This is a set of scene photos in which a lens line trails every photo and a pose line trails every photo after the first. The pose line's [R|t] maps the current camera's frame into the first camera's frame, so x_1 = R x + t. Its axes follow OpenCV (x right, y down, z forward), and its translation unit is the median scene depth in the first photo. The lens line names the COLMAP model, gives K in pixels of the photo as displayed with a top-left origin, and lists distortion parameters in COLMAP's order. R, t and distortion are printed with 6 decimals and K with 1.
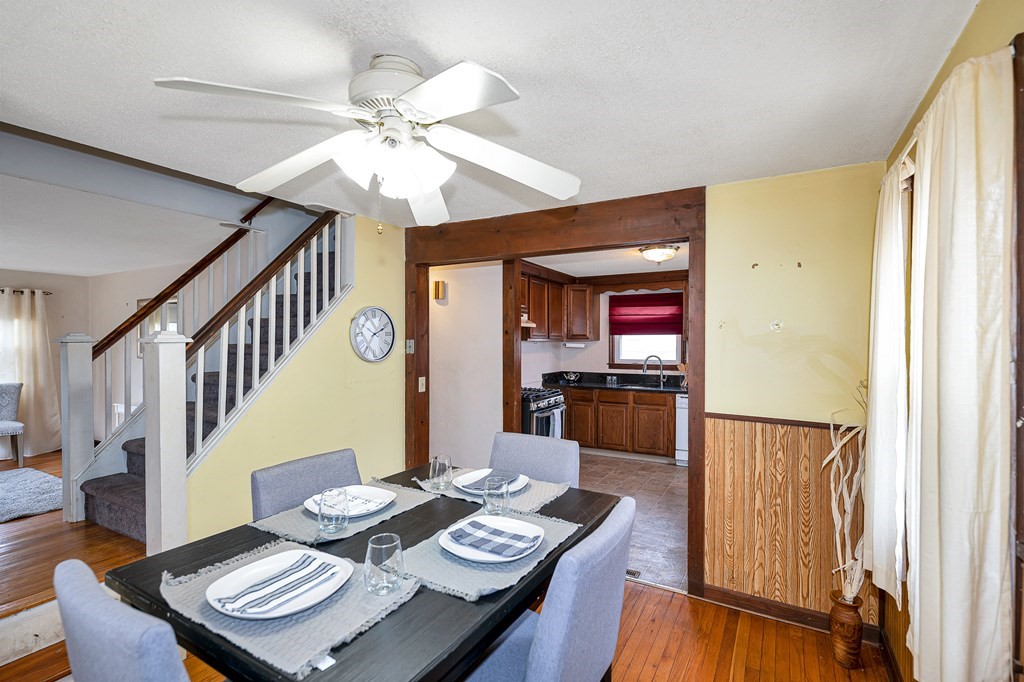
lens RADIAL K [[466.3, 0, 510.4], [0, 466.3, 343.3], [0, 0, 1]] dist [-0.004569, -0.000993]
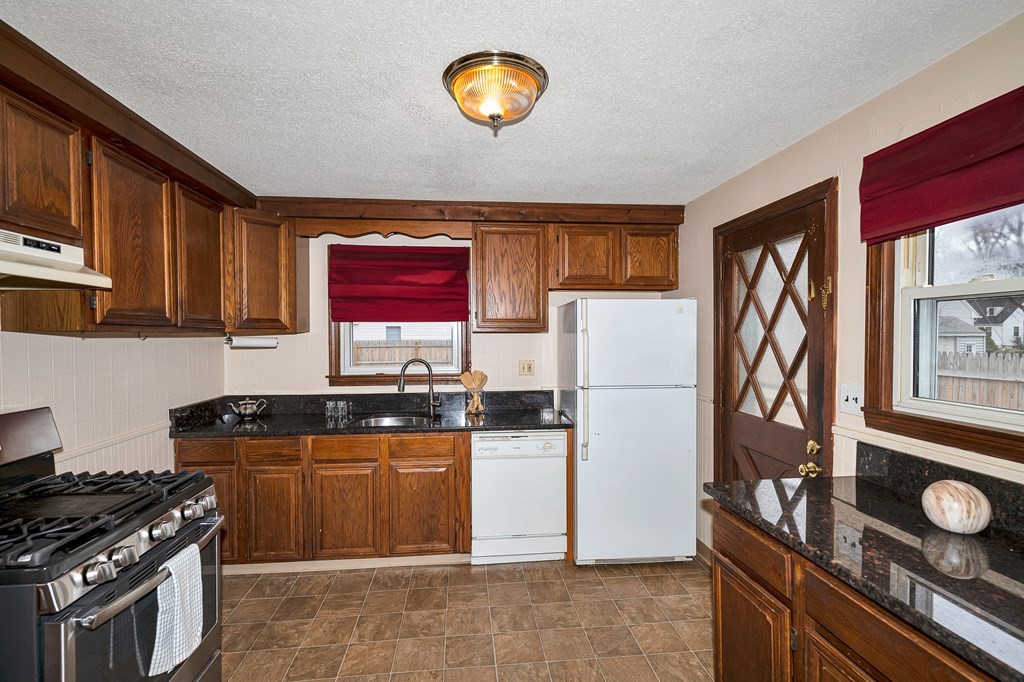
lens RADIAL K [[466.3, 0, 512.8], [0, 466.3, 341.1], [0, 0, 1]] dist [-0.004569, -0.000993]
pose [[0.806083, -0.010093, 0.591716, 0.073202], [0.005557, 0.999940, 0.009486, 0.000251], [-0.591776, -0.004359, 0.806091, 0.488606]]
